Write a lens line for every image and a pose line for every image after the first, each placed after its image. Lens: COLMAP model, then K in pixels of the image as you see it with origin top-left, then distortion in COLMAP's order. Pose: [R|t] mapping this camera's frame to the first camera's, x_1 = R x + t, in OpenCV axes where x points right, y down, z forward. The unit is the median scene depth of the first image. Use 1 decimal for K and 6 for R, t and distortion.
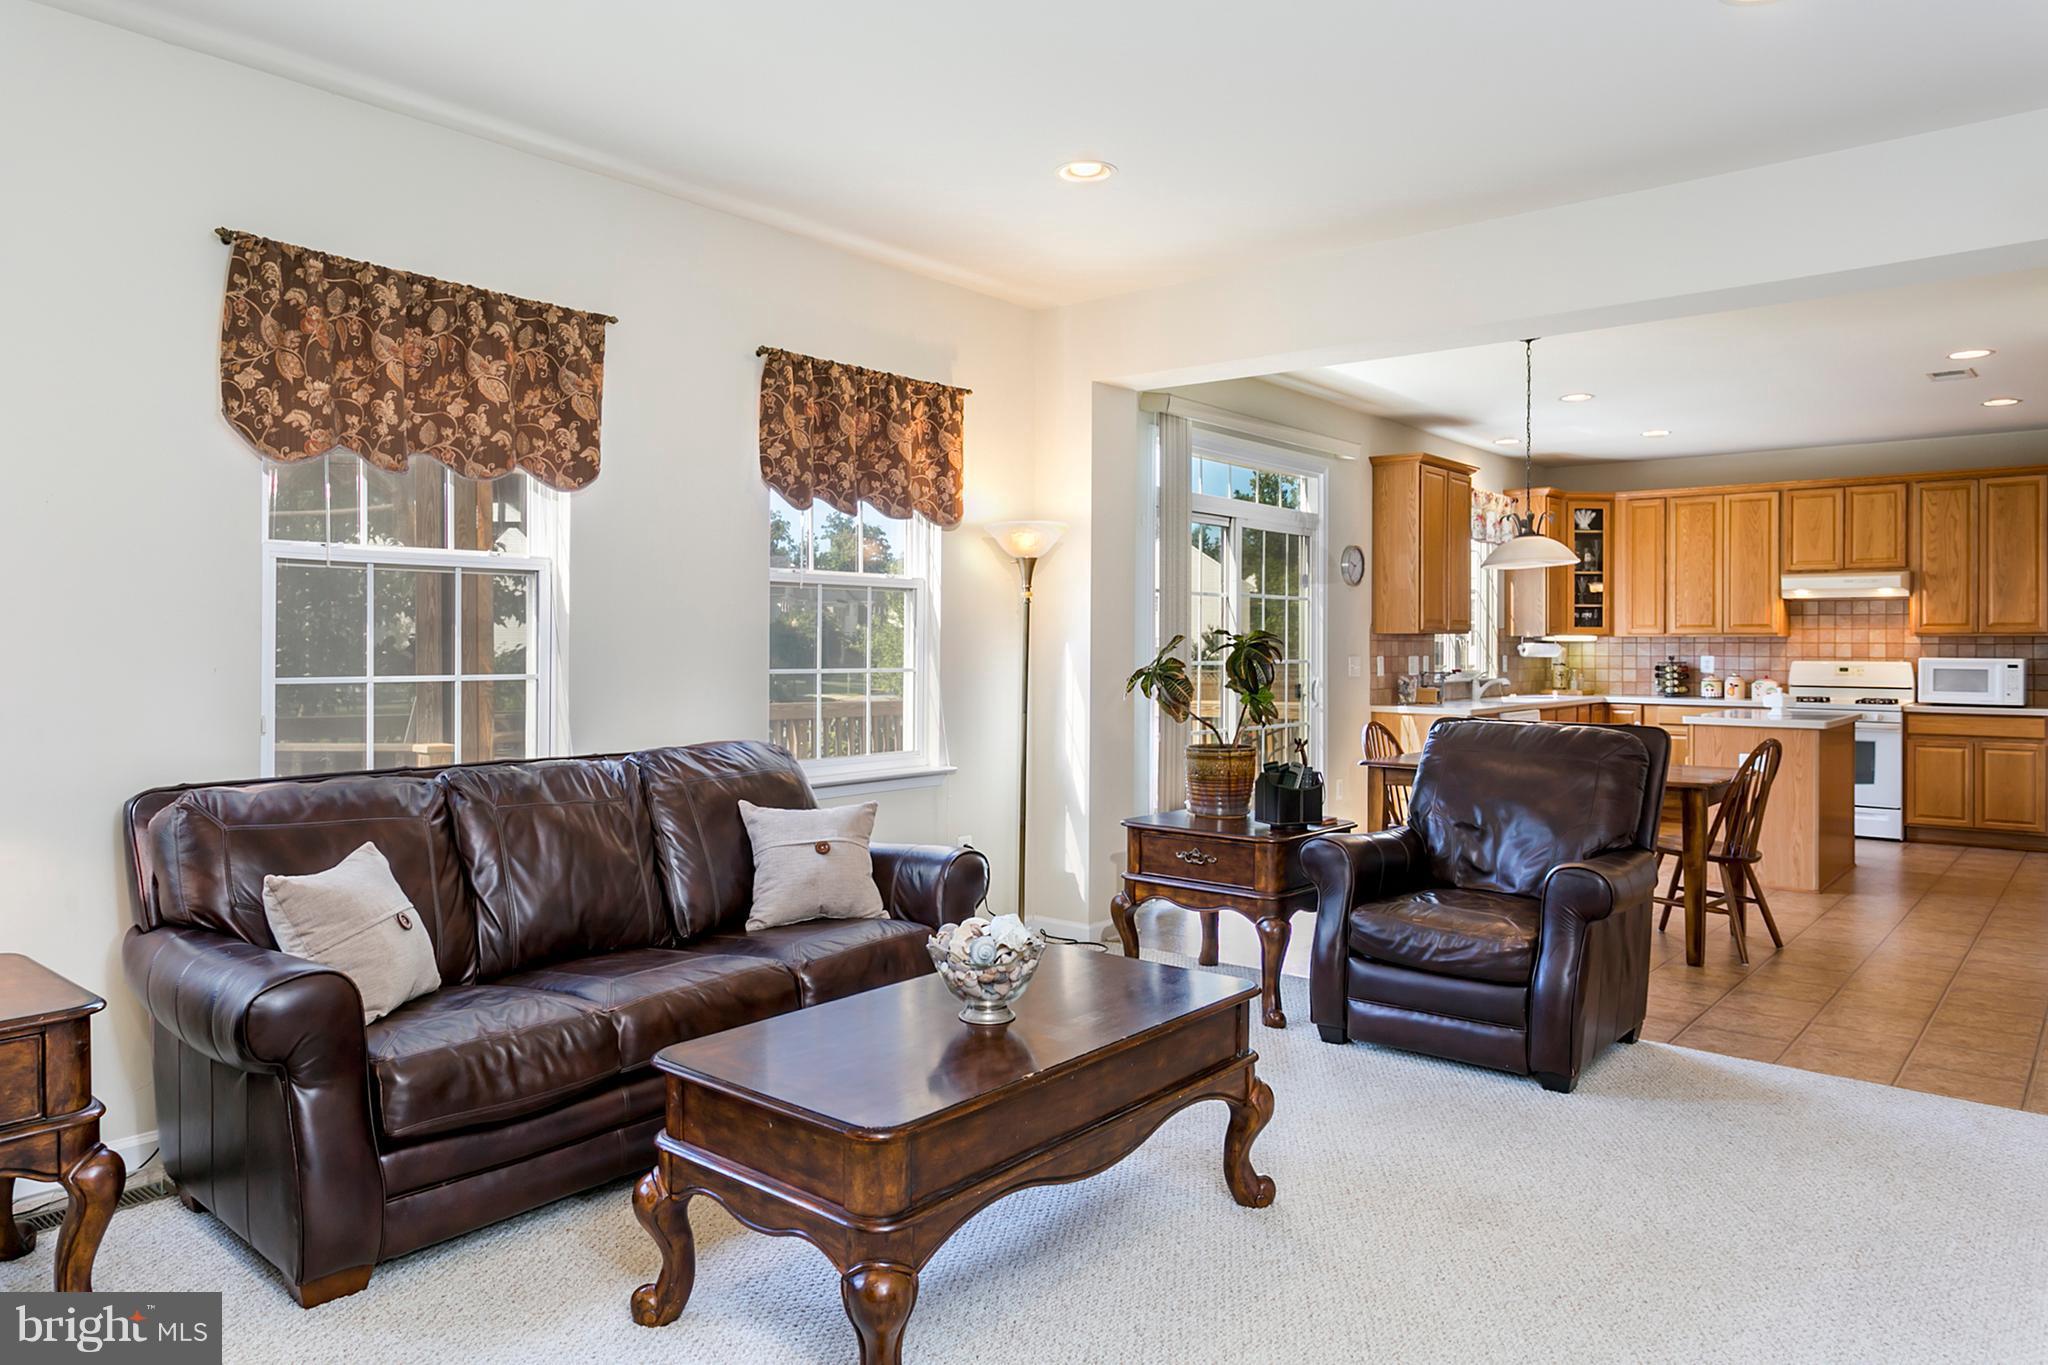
lens RADIAL K [[1350.5, 0, 996.9], [0, 1350.5, 650.0], [0, 0, 1]] dist [0.009772, -0.007176]
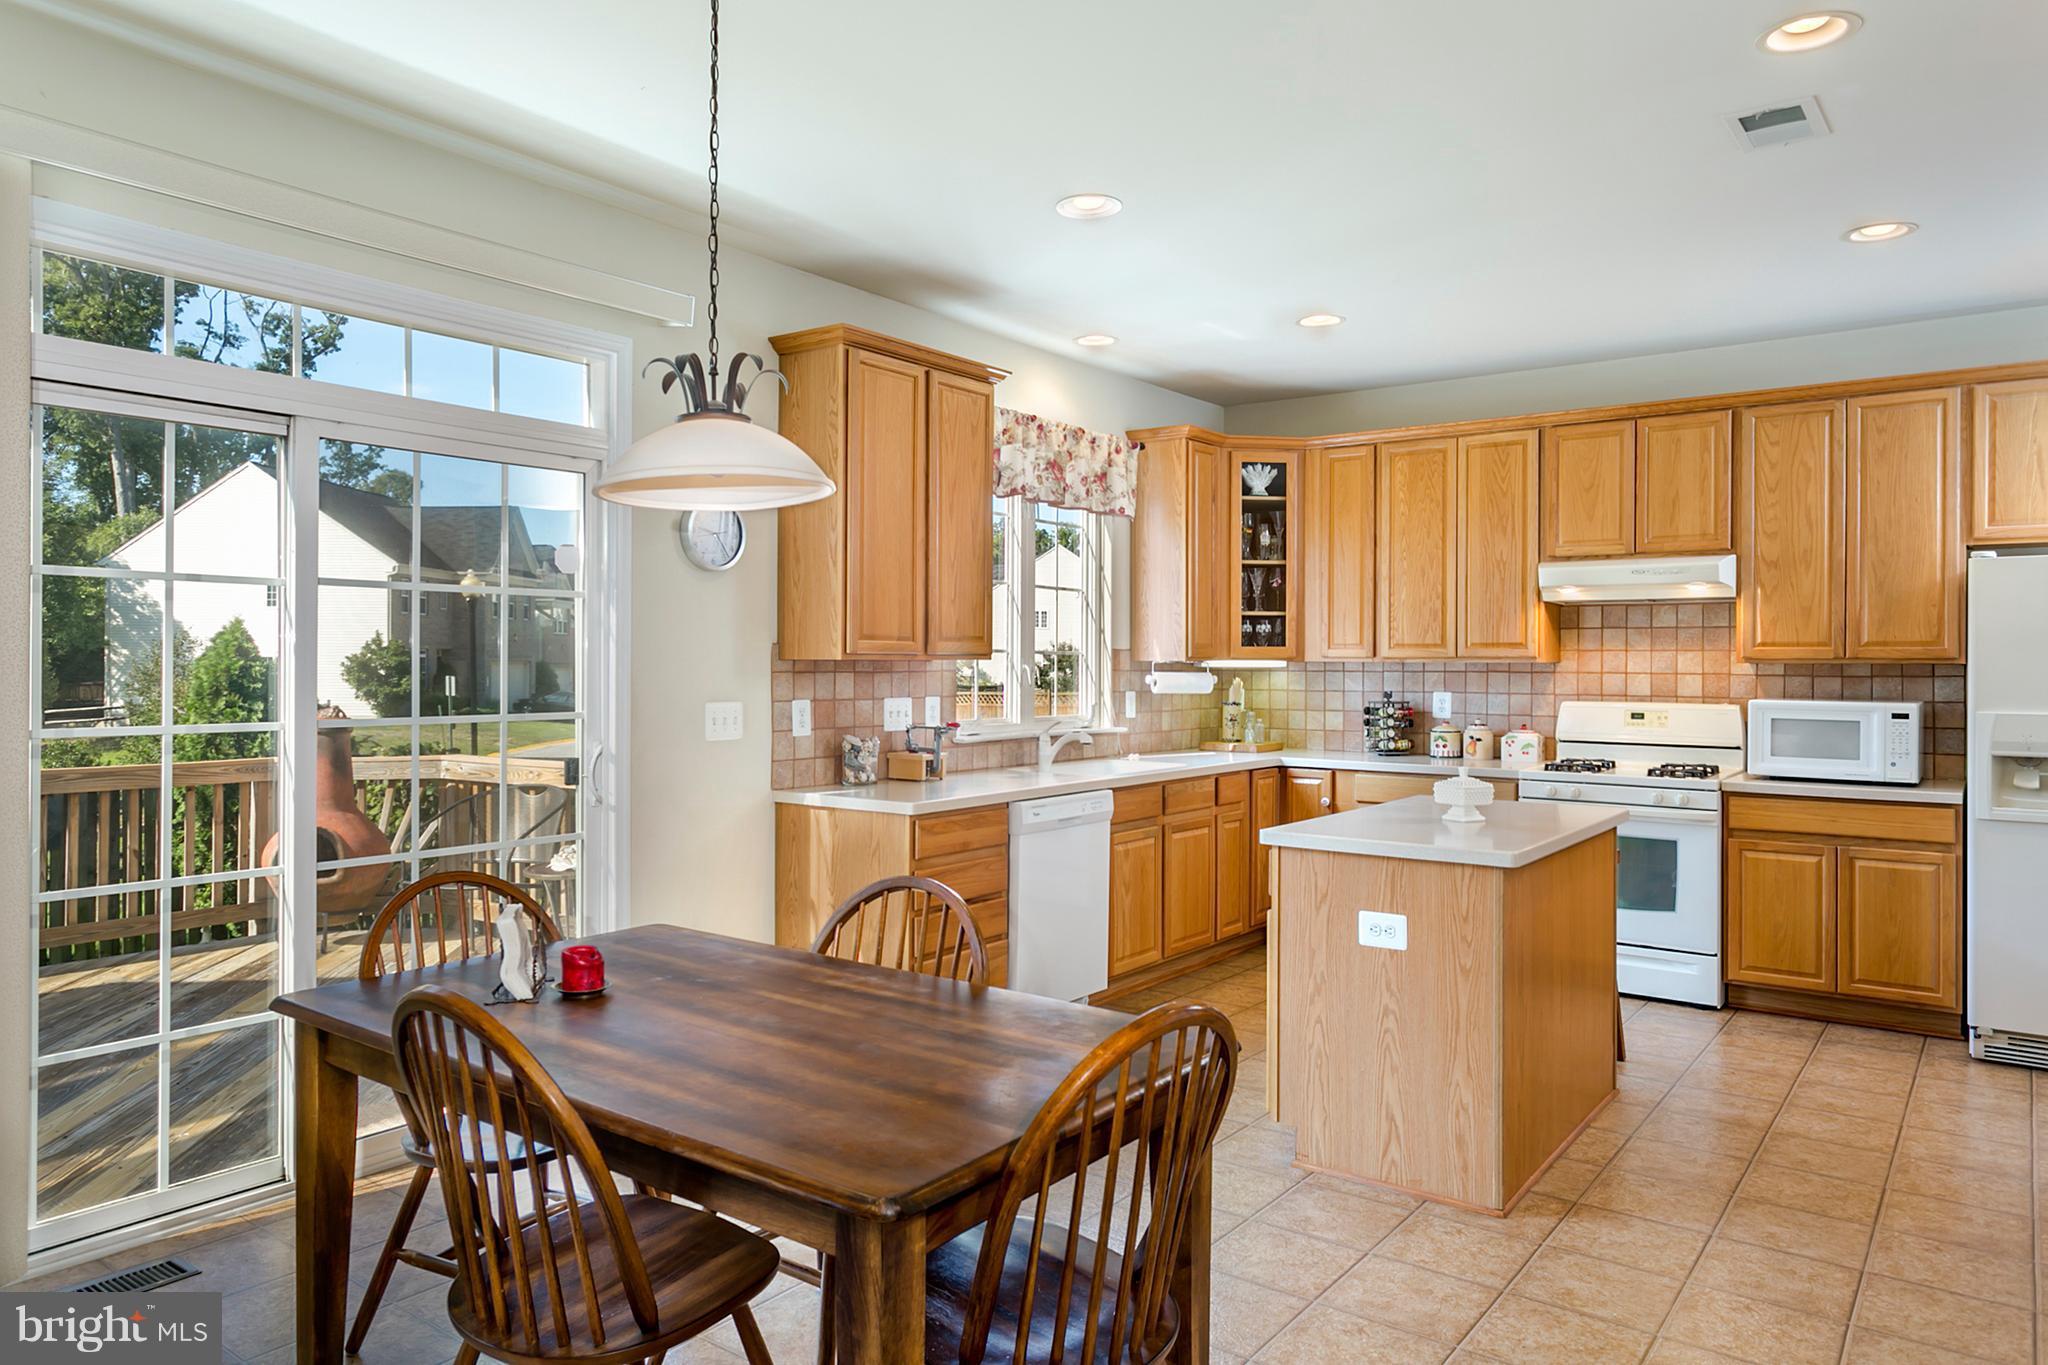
lens RADIAL K [[1350.5, 0, 992.2], [0, 1350.5, 667.3], [0, 0, 1]] dist [0.009772, -0.007176]
pose [[0.998644, 0.000192, 0.052053, 0.300465], [-0.000254, 0.999999, 0.001182, -0.008648], [-0.052052, -0.001194, 0.998644, 0.400014]]
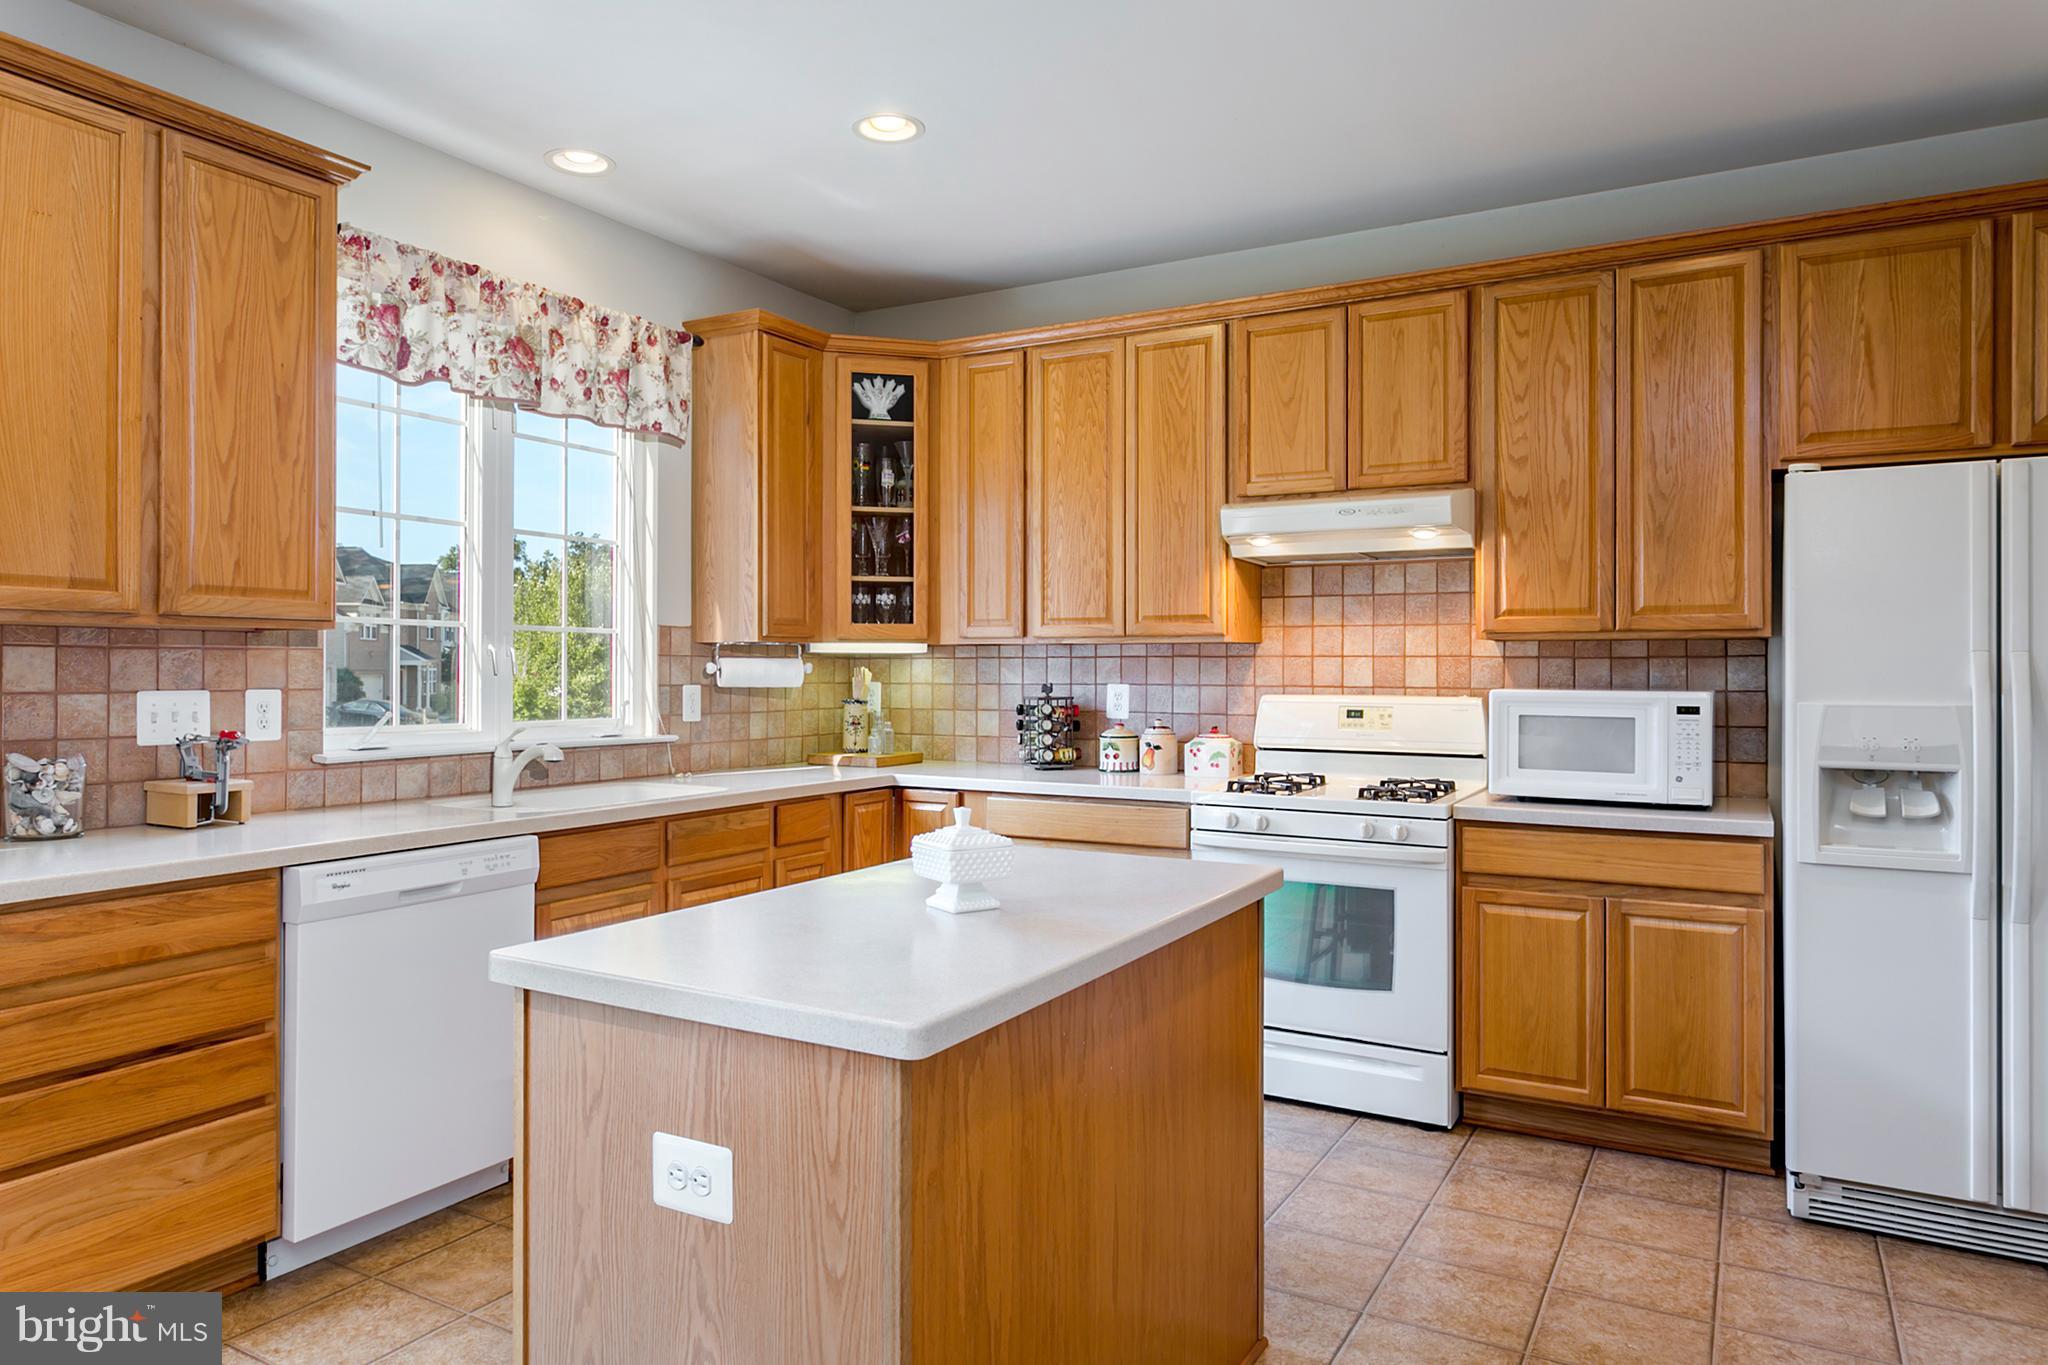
lens RADIAL K [[1293.8, 0, 1012.6], [0, 1293.8, 673.6], [0, 0, 1]] dist [-0.018202, 0.009416]
pose [[0.983585, -0.002307, 0.180433, 0.436733], [0.002230, 0.999997, 0.000629, 0.000268], [-0.180434, -0.000217, 0.983587, 0.596569]]
